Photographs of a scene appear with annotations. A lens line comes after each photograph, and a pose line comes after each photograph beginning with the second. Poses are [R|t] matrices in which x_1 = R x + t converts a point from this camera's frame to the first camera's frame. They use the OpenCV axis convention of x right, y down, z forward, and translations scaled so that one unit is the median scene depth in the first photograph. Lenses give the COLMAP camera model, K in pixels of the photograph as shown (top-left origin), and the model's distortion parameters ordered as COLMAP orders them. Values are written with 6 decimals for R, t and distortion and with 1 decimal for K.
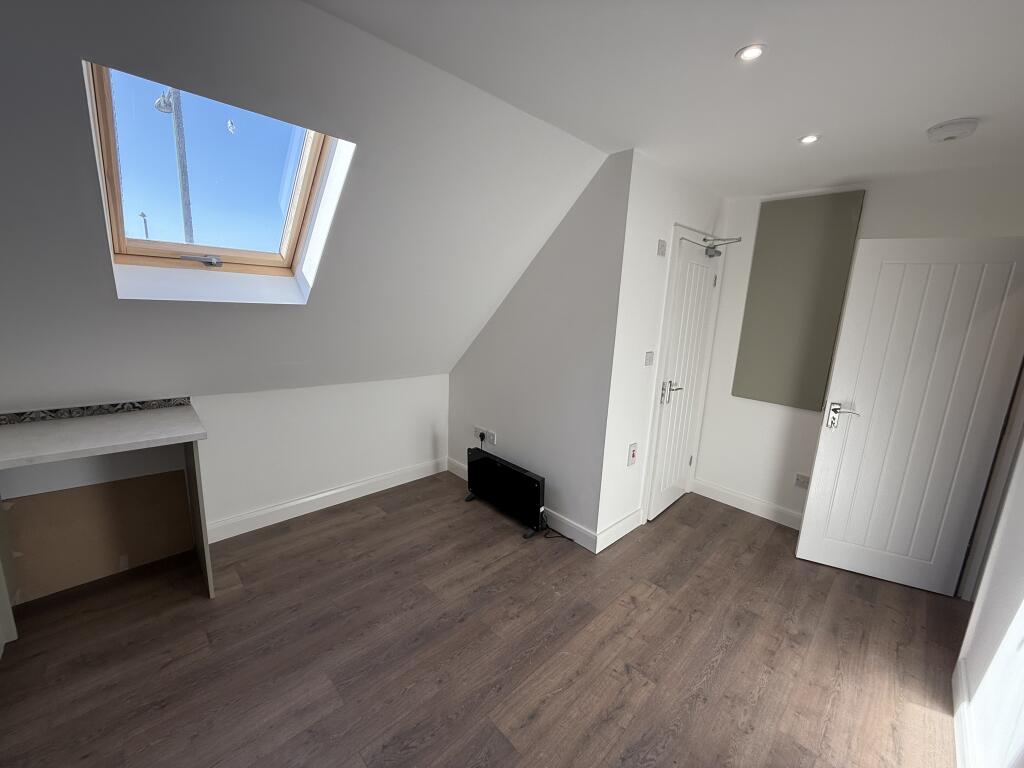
lens RADIAL K [[408.6, 0, 510.8], [0, 408.6, 382.8], [0, 0, 1]] dist [0.002274, -0.000716]
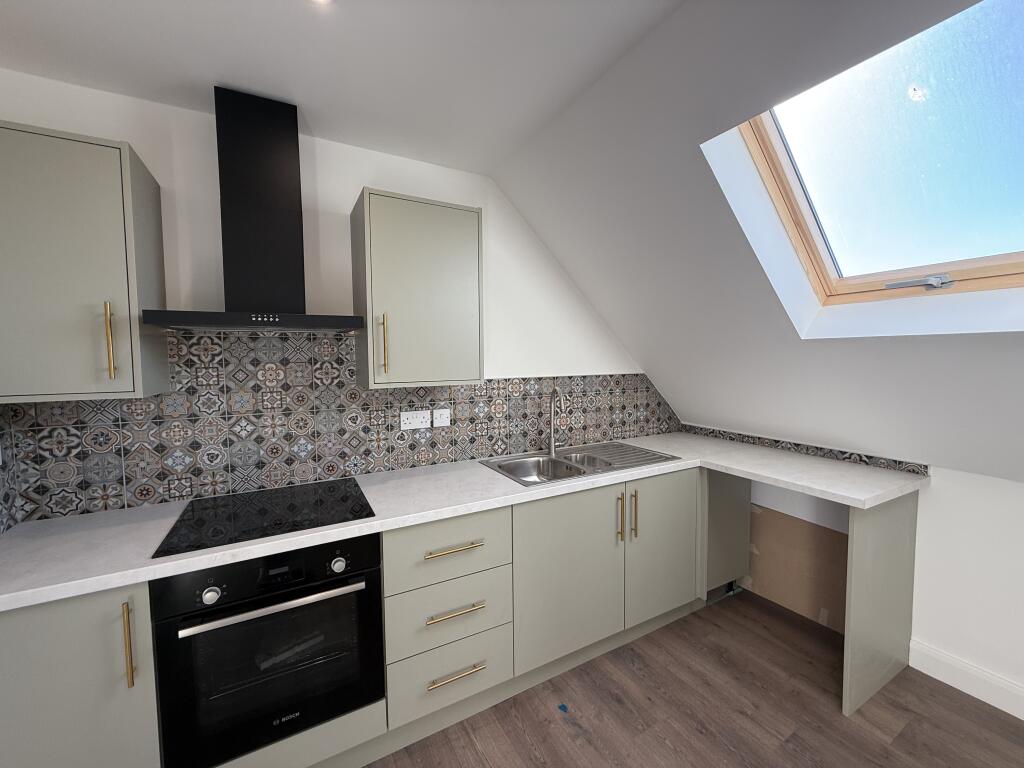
lens RADIAL K [[408.6, 0, 510.1], [0, 408.6, 383.0], [0, 0, 1]] dist [0.002274, -0.000716]
pose [[-0.251294, 0.014479, -0.967803, 0.180282], [-0.188104, 0.980094, 0.063505, -0.021806], [0.949457, 0.198006, -0.243568, 0.485210]]
